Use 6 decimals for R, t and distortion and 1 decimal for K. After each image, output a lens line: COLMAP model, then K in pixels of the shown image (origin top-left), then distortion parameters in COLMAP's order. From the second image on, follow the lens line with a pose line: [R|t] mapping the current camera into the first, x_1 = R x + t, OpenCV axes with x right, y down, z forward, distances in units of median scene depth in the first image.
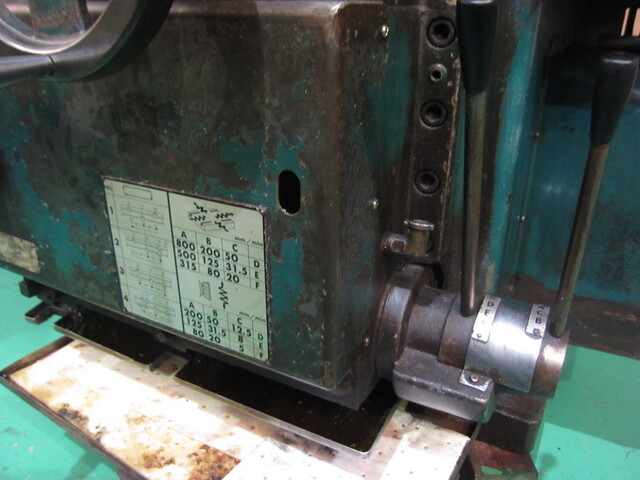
lens RADIAL K [[530.7, 0, 320.0], [0, 530.7, 240.0], [0, 0, 1]] dist [-0.060699, 0.018338]
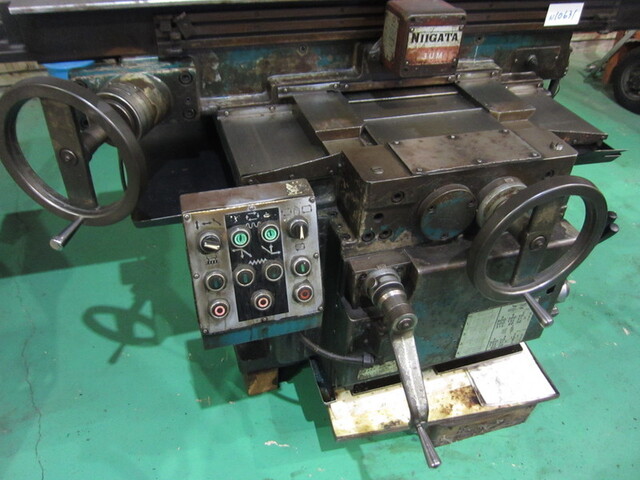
lens RADIAL K [[530.7, 0, 320.0], [0, 530.7, 240.0], [0, 0, 1]] dist [-0.060699, 0.018338]
pose [[0.697173, -0.430805, 0.573025, -1.576033], [0.268889, 0.898088, 0.348046, -1.064911], [-0.664567, -0.088568, 0.741961, -0.180578]]
